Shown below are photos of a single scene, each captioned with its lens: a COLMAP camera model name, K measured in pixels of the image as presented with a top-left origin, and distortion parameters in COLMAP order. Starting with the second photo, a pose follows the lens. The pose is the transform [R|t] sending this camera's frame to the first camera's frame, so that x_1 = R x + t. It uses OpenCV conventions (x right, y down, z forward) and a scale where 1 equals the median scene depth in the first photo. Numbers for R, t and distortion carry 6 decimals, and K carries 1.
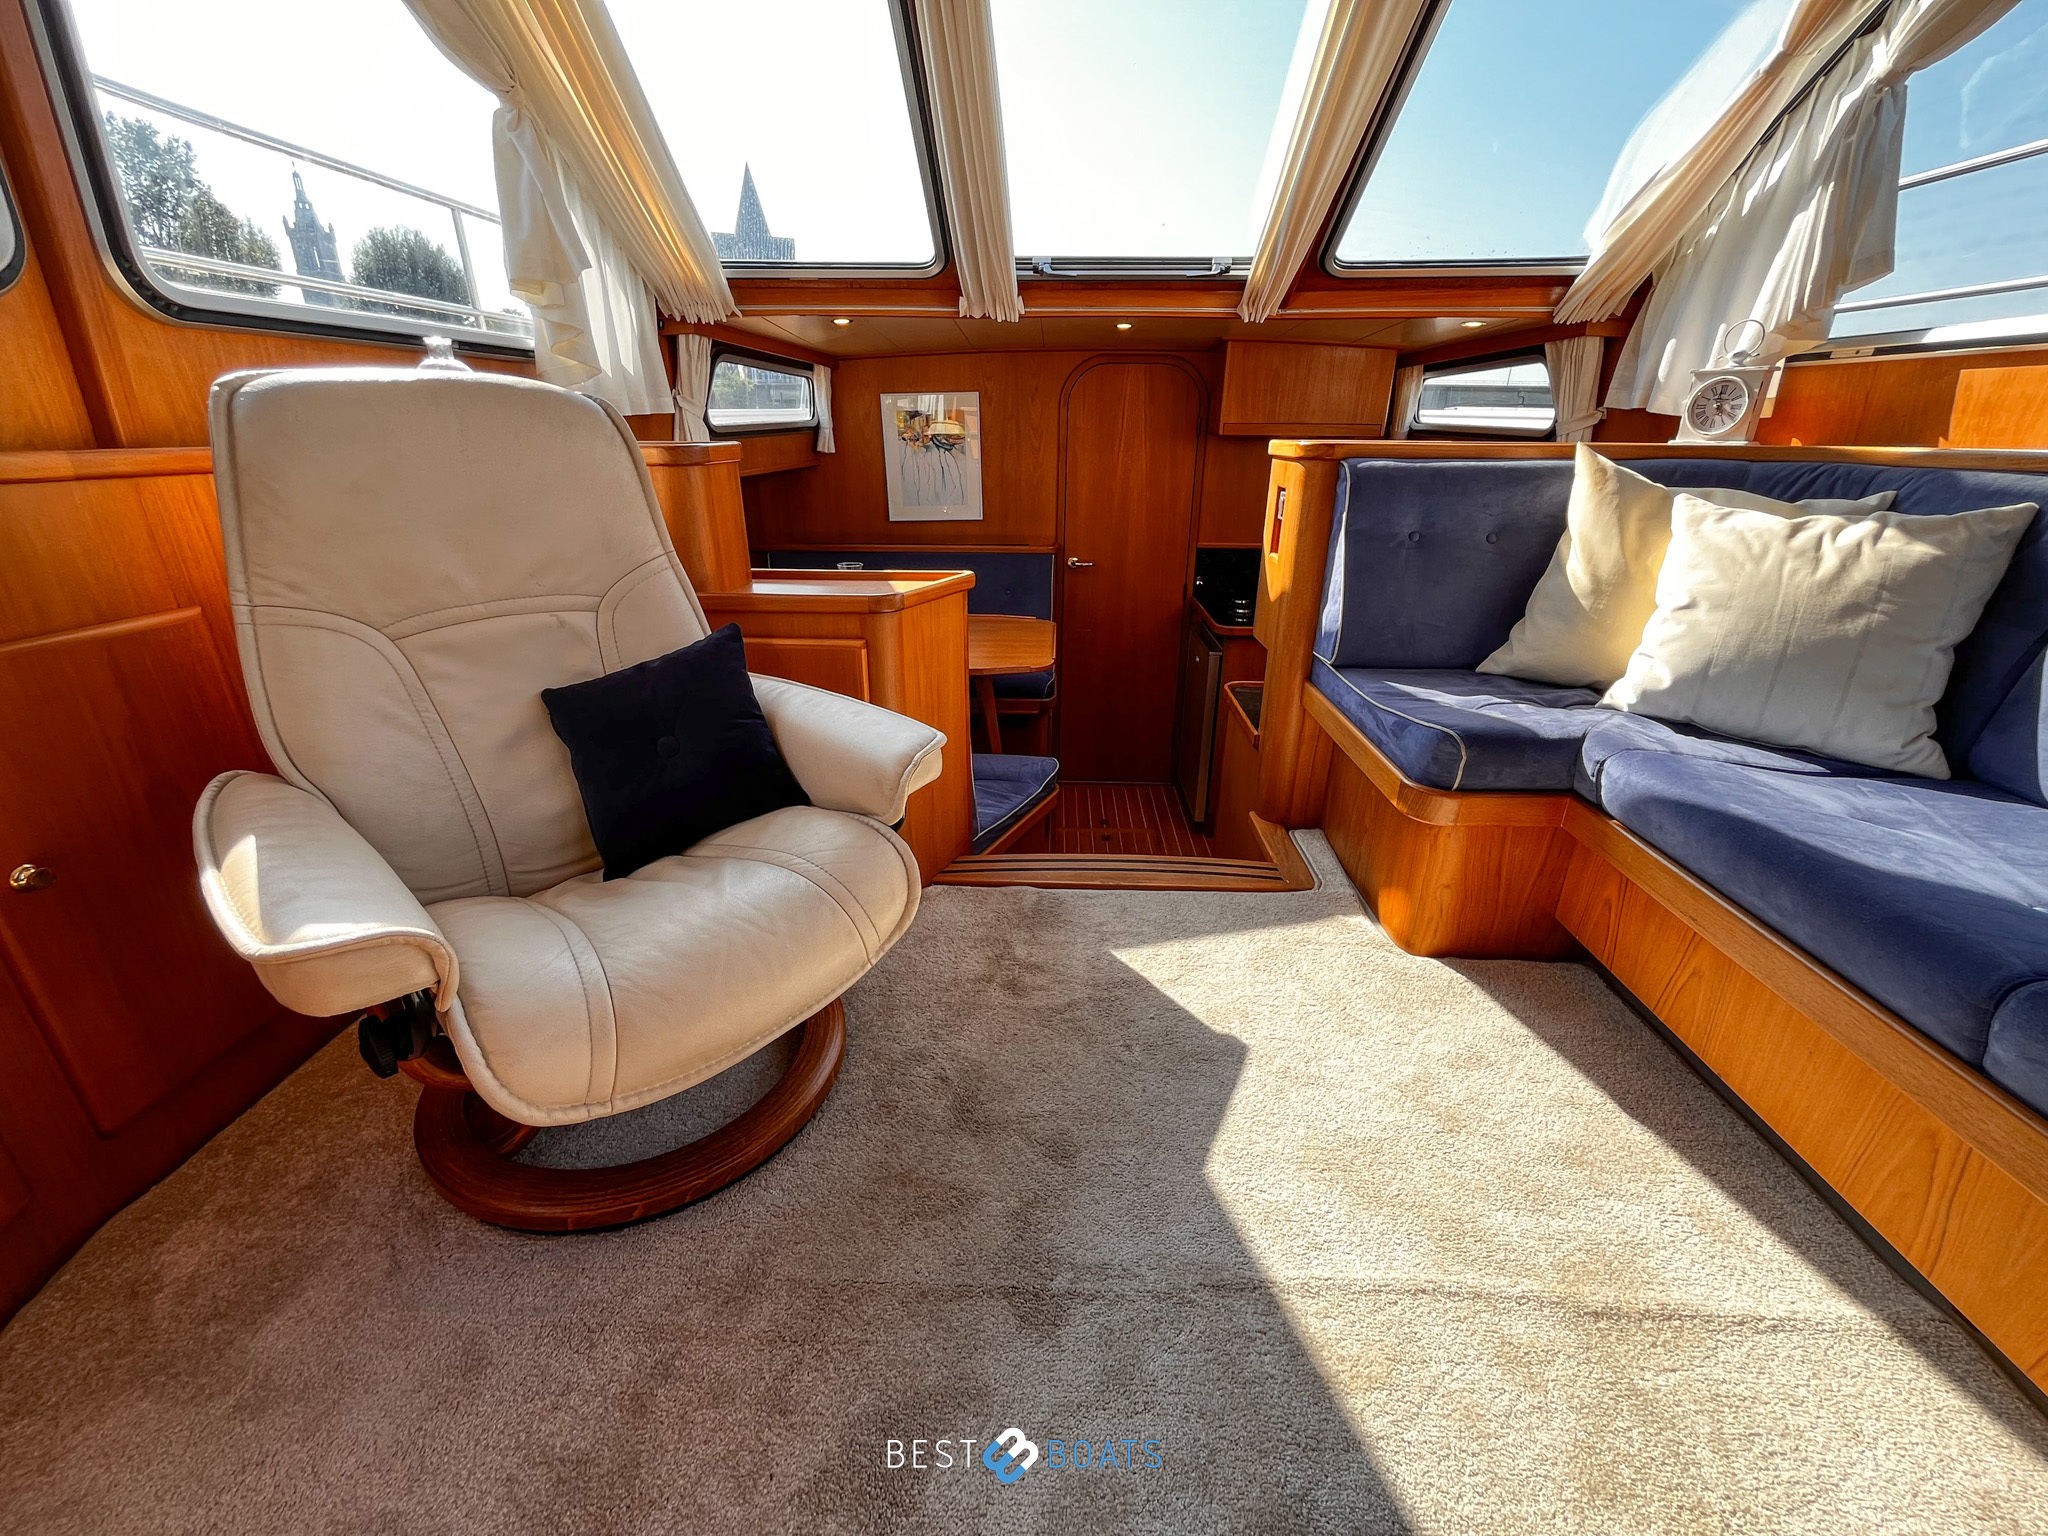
lens RADIAL K [[831.0, 0, 1023.2], [0, 831.0, 766.5], [0, 0, 1]] dist [-0.002031, -0.000432]
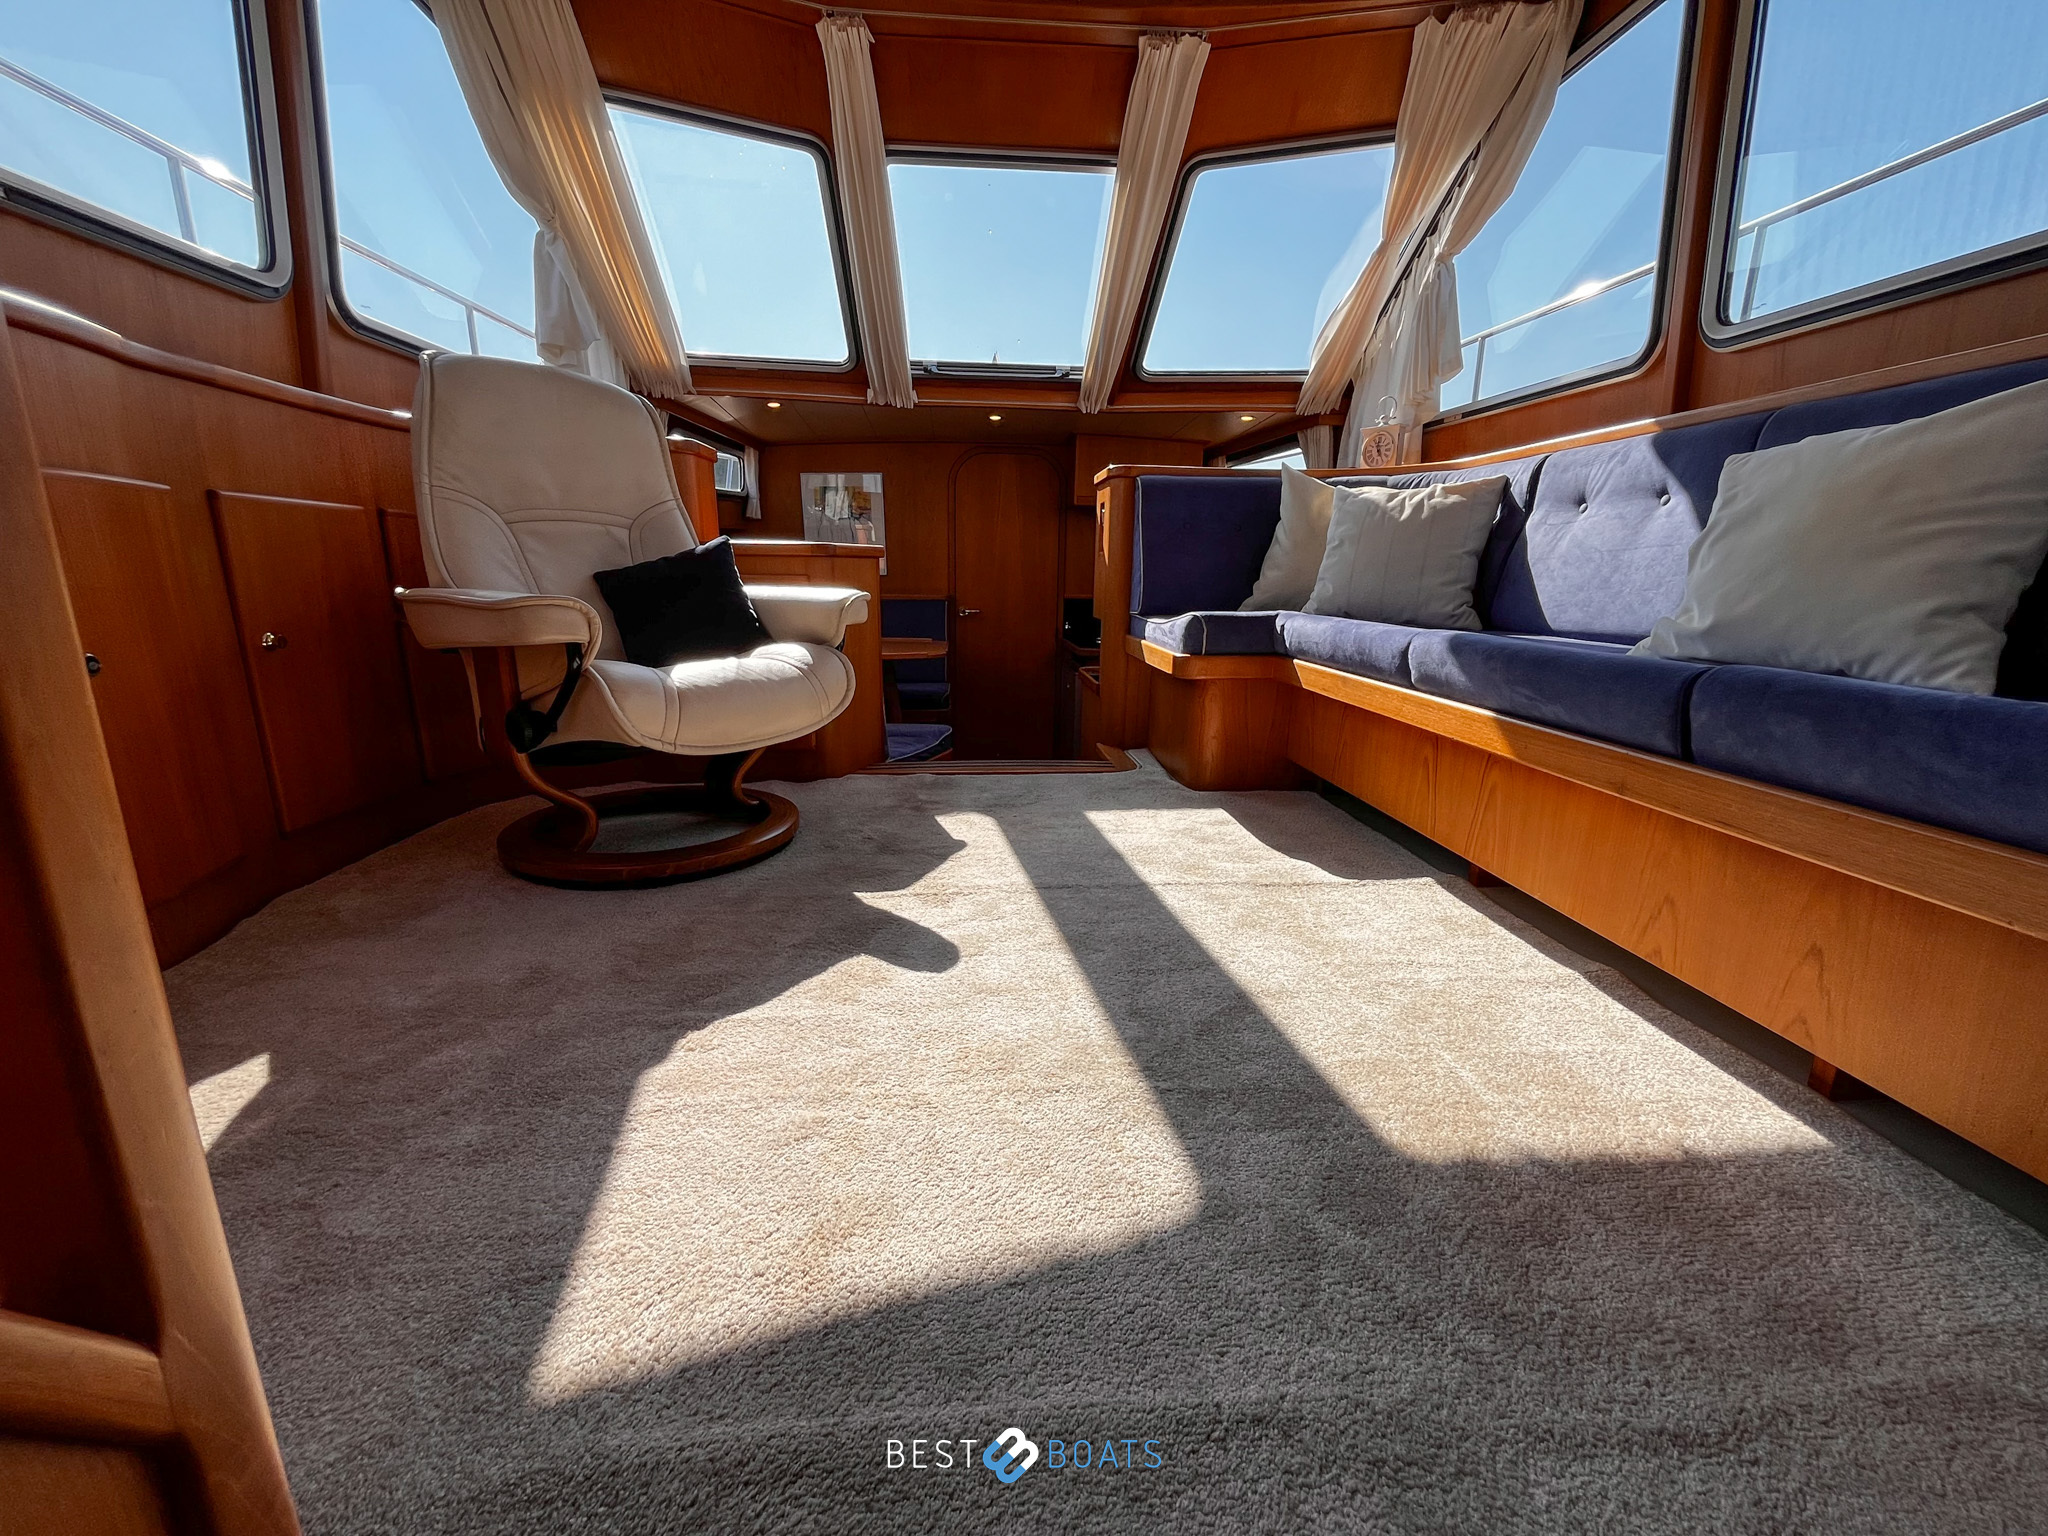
lens RADIAL K [[831.0, 0, 1023.2], [0, 831.0, 766.5], [0, 0, 1]] dist [-0.002031, -0.000432]
pose [[0.992949, -0.020753, 0.116715, 0.002130], [0.038015, 0.988304, -0.147680, 0.294917], [-0.112285, 0.151075, 0.982124, -0.292391]]
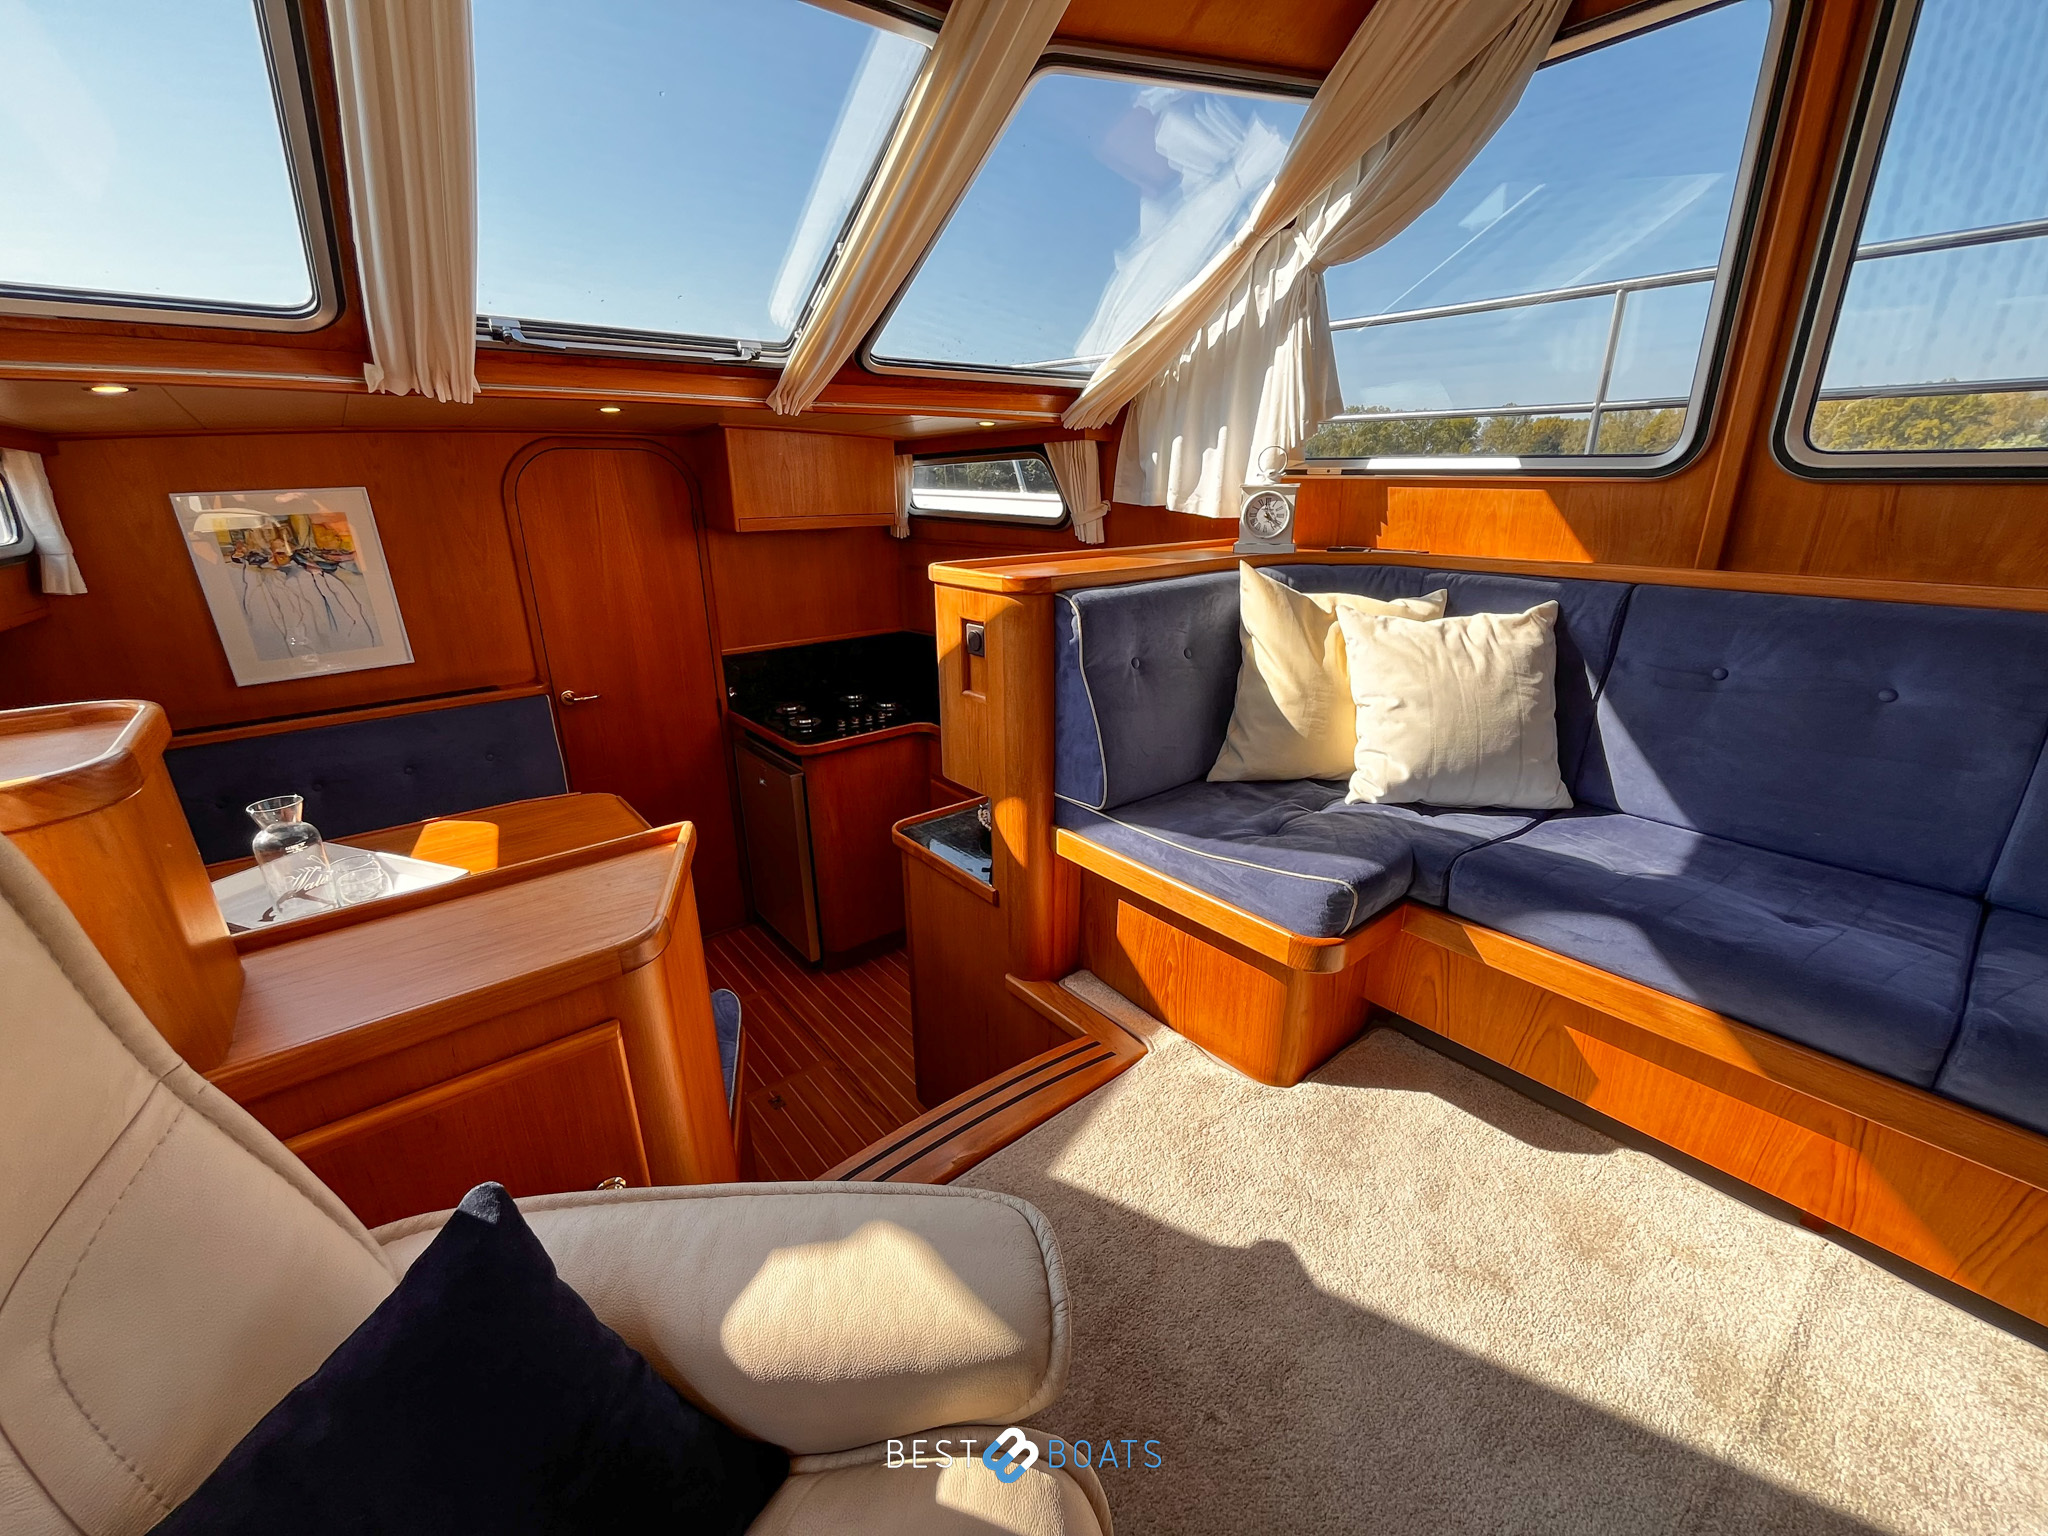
lens RADIAL K [[828.1, 0, 1019.8], [0, 828.1, 767.4], [0, 0, 1]] dist [-0.003352, -0.000564]
pose [[0.750991, -0.230408, 0.618810, -0.215037], [0.261391, 0.964326, 0.041833, -0.197808], [-0.606373, 0.130335, 0.784426, 0.286617]]
